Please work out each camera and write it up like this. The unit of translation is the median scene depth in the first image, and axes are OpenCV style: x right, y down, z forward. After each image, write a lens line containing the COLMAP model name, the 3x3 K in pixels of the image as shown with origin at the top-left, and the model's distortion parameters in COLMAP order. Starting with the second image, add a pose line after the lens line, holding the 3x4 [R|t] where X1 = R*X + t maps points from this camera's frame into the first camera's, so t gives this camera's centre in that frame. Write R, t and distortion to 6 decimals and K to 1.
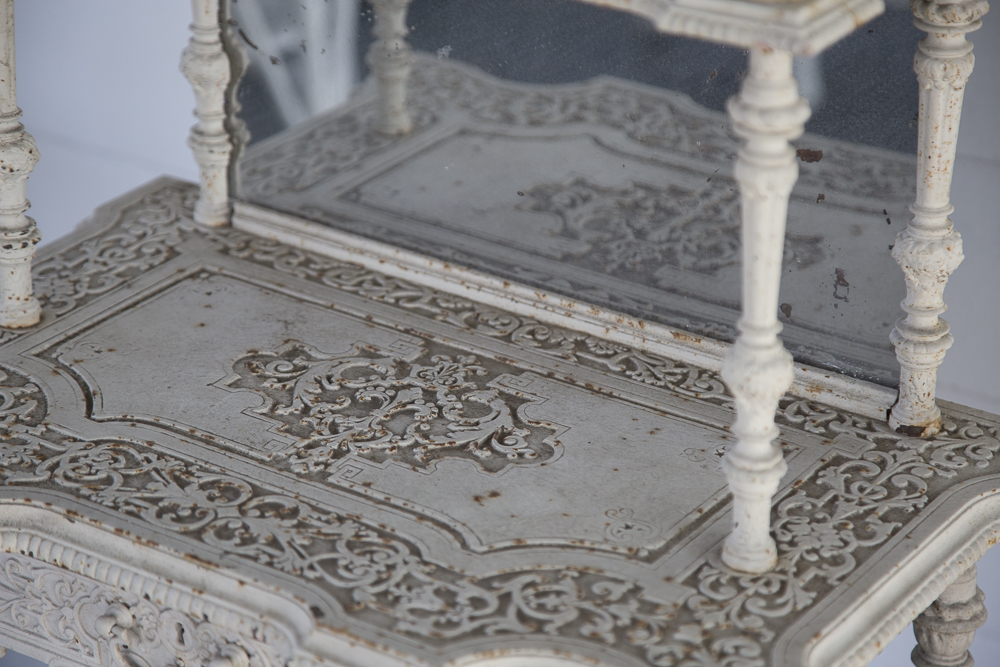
lens RADIAL K [[2655.7, 0, 495.2], [0, 2655.7, 338.9], [0, 0, 1]] dist [0.524905, 0.000000]
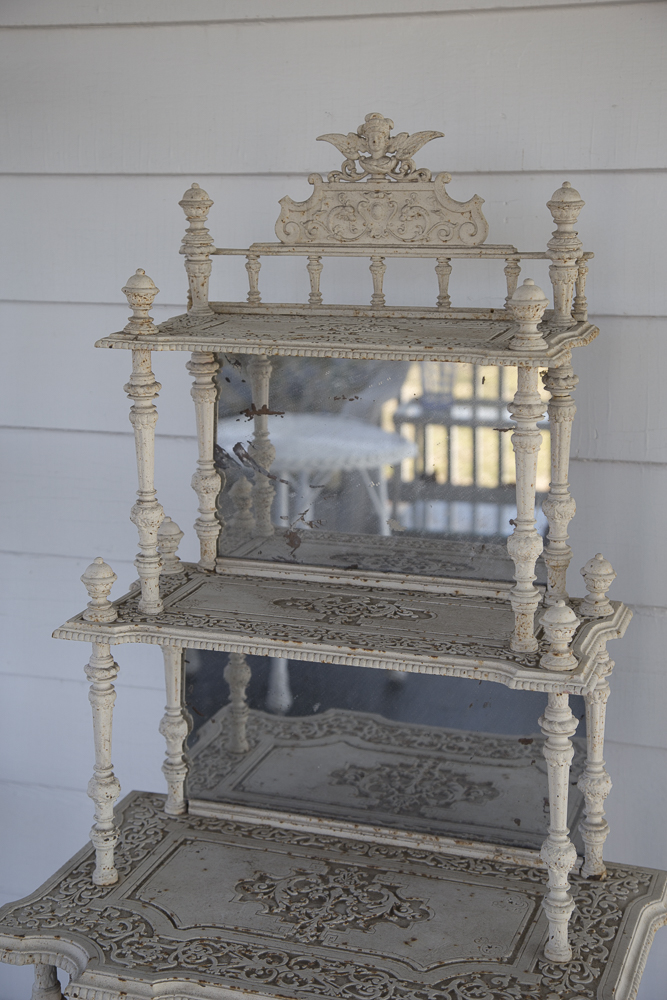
lens RADIAL K [[1593.6, 0, 338.4], [0, 1593.6, 506.3], [0, 0, 1]] dist [0.198000, 0.000000]
pose [[0.966577, -0.073386, 0.245651, -0.296696], [0.122909, 0.973513, -0.192787, -0.025203], [-0.224996, 0.216536, 0.949994, -0.143308]]
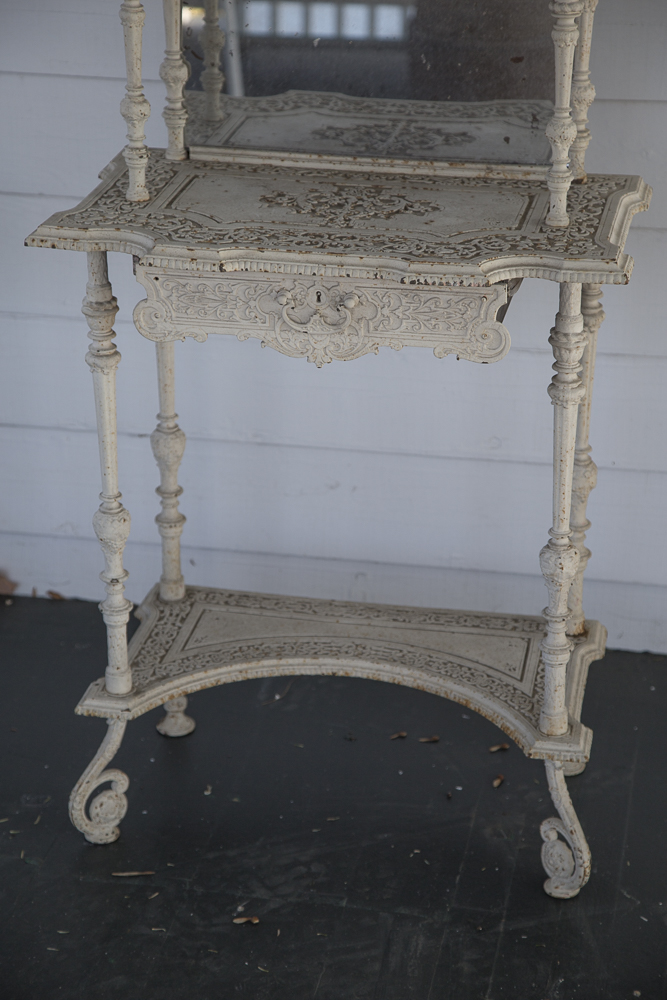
lens RADIAL K [[2206.5, 0, 341.0], [0, 2206.5, 504.8], [0, 0, 1]] dist [0.405575, 0.000000]
pose [[0.920954, -0.161235, 0.354748, -0.711916], [0.171360, 0.985204, 0.002915, 0.254893], [-0.349969, 0.058105, 0.934957, -0.625928]]
